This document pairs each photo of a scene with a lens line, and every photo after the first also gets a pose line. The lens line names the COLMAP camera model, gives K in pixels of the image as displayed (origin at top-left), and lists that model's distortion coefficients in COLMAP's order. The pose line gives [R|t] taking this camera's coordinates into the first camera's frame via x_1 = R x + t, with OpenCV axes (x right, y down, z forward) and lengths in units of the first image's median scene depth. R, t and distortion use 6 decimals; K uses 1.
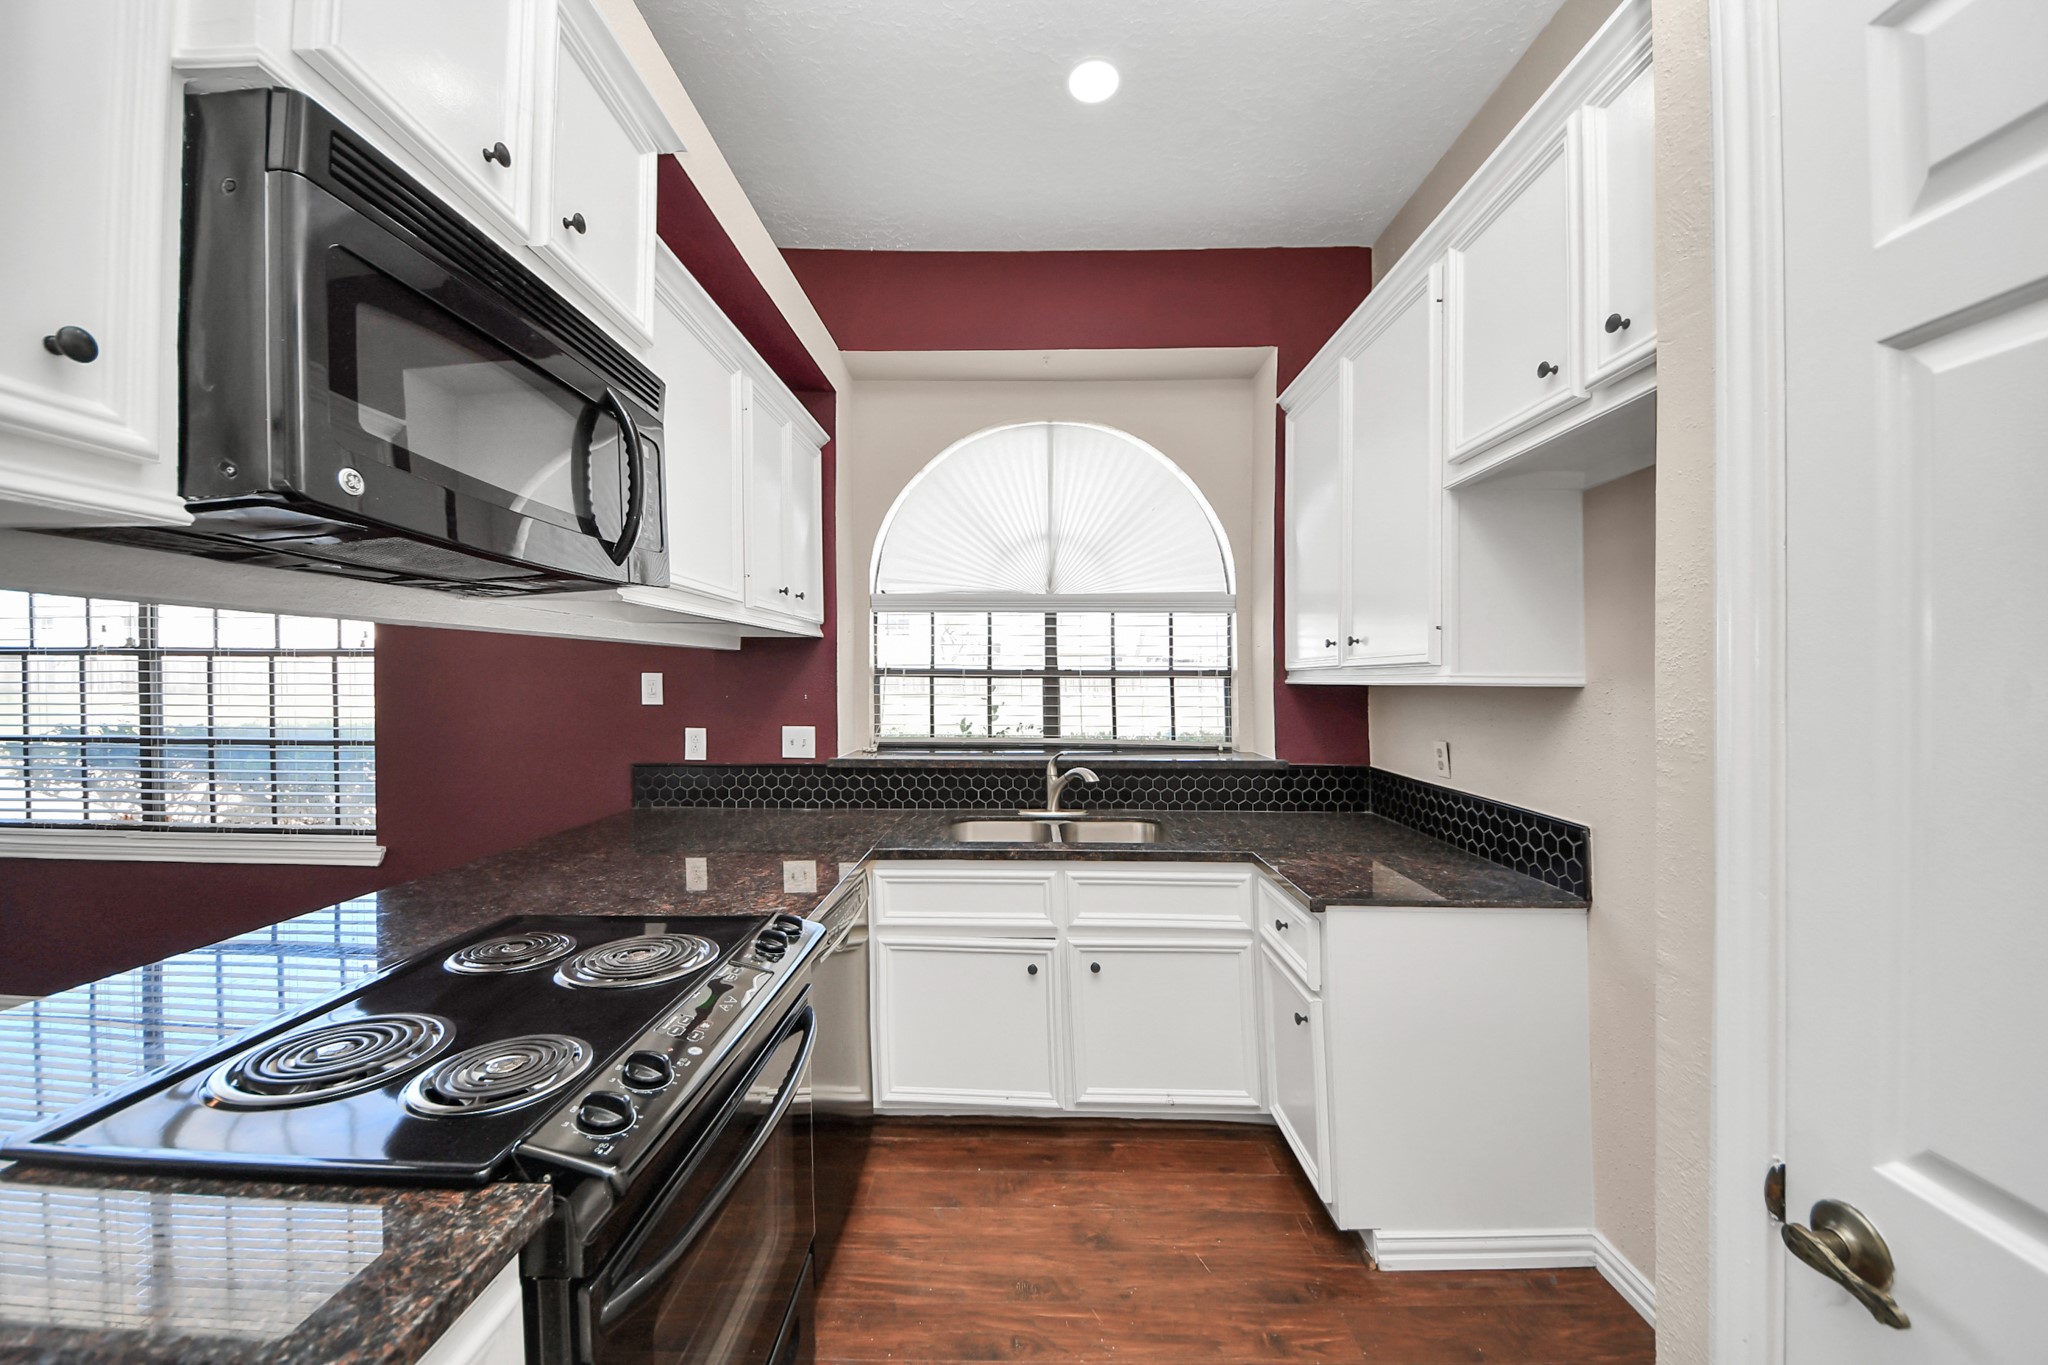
lens RADIAL K [[727.1, 0, 1020.8], [0, 727.1, 677.2], [0, 0, 1]] dist [0.019483, -0.020223]
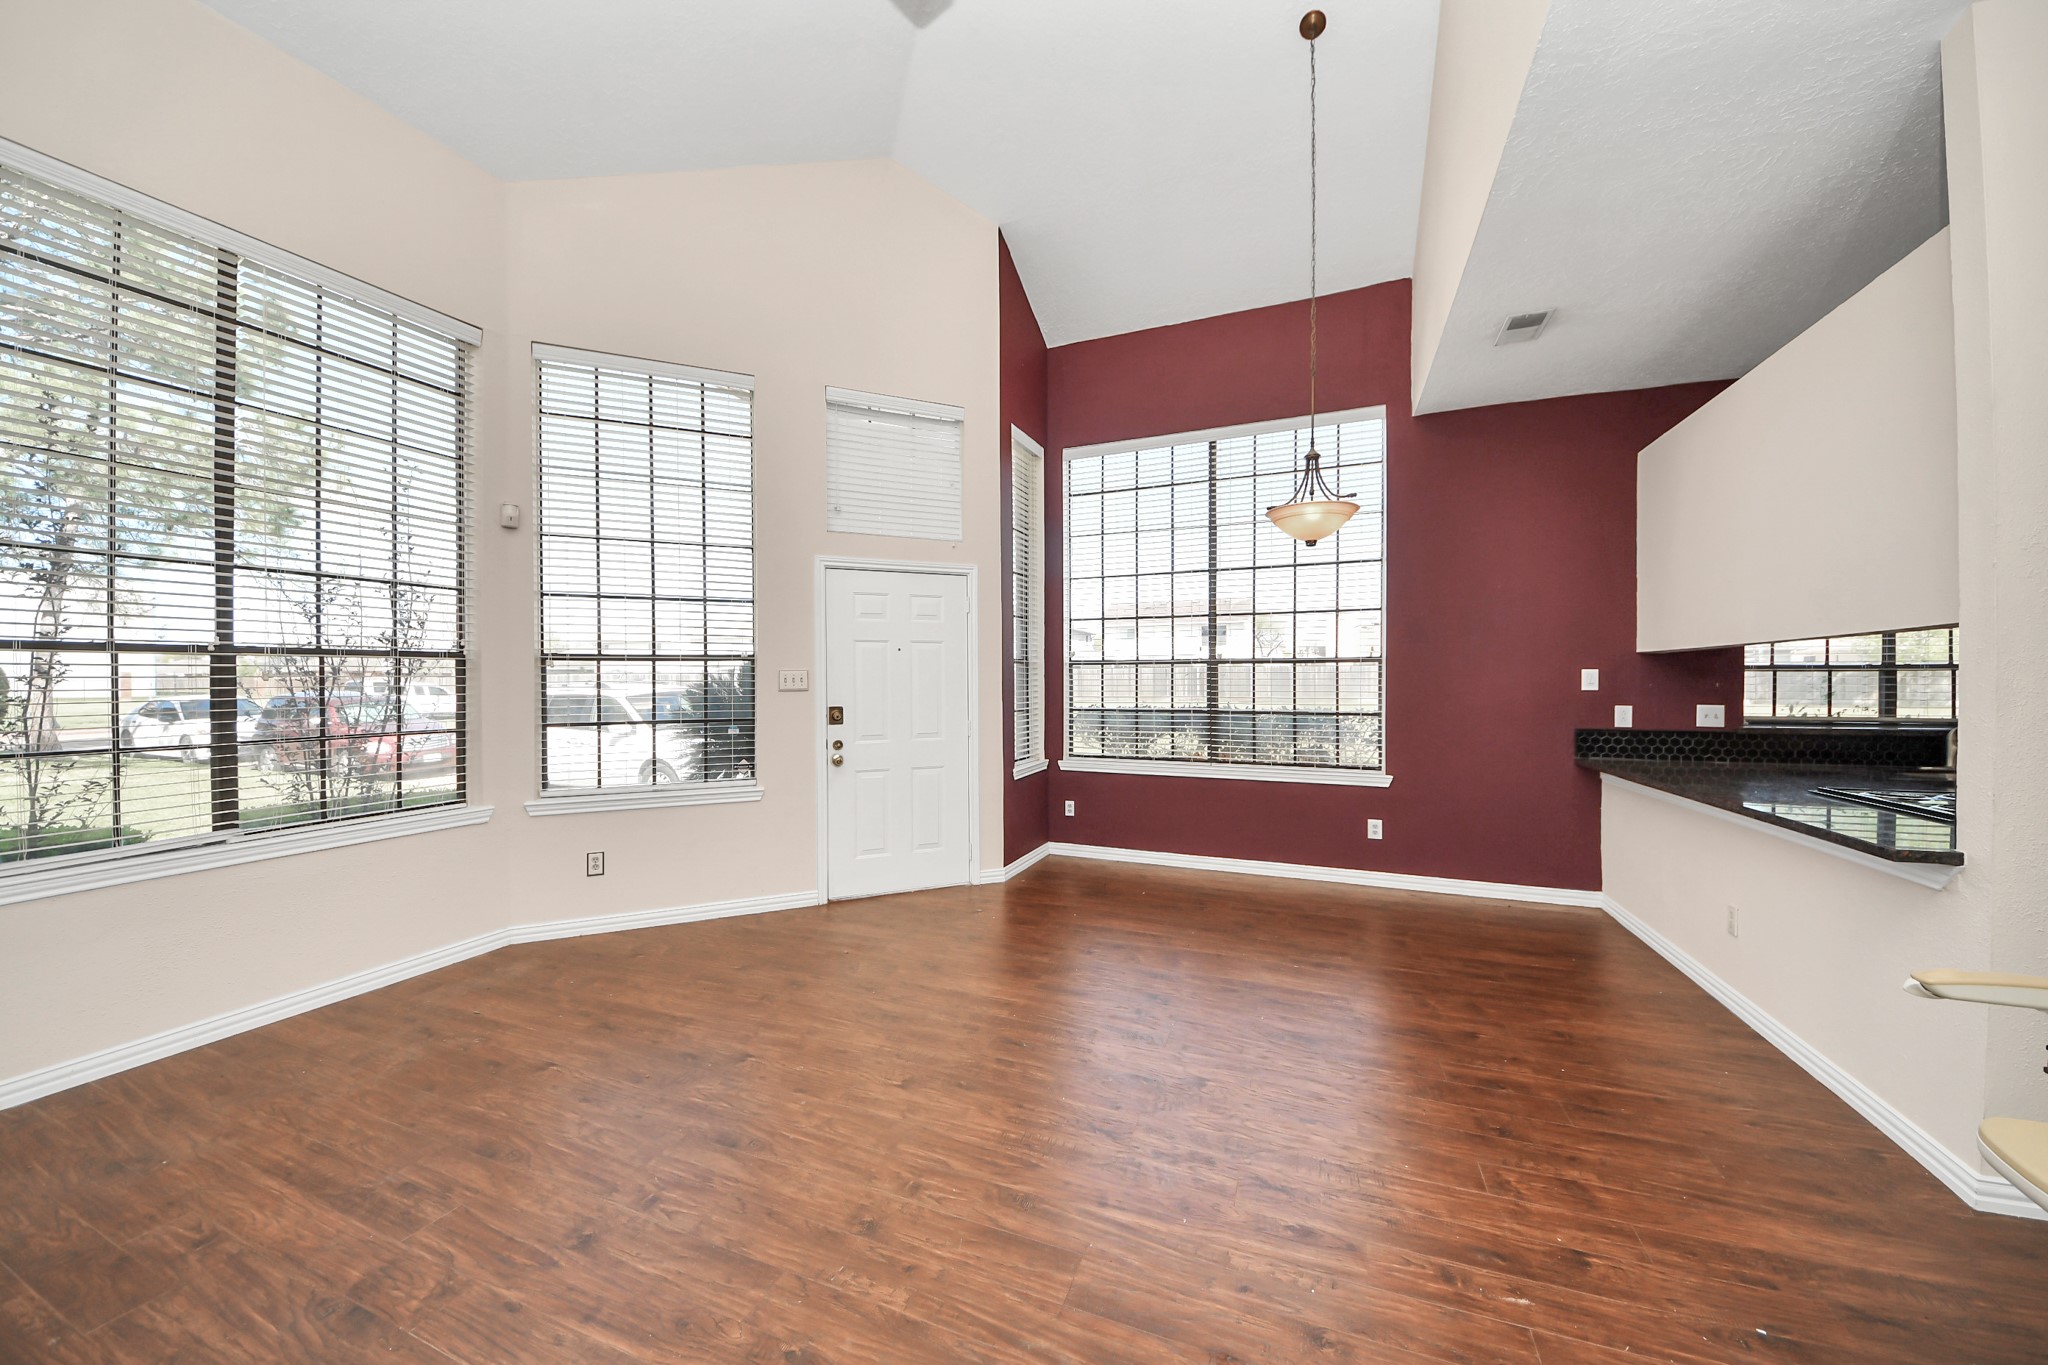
lens RADIAL K [[725.6, 0, 1028.5], [0, 725.6, 696.4], [0, 0, 1]] dist [0.029113, -0.020265]
pose [[0.925192, 0.002705, -0.379490, -1.006064], [0.004568, 0.999823, 0.018262, 0.017530], [0.379472, -0.018630, 0.925015, -0.855420]]
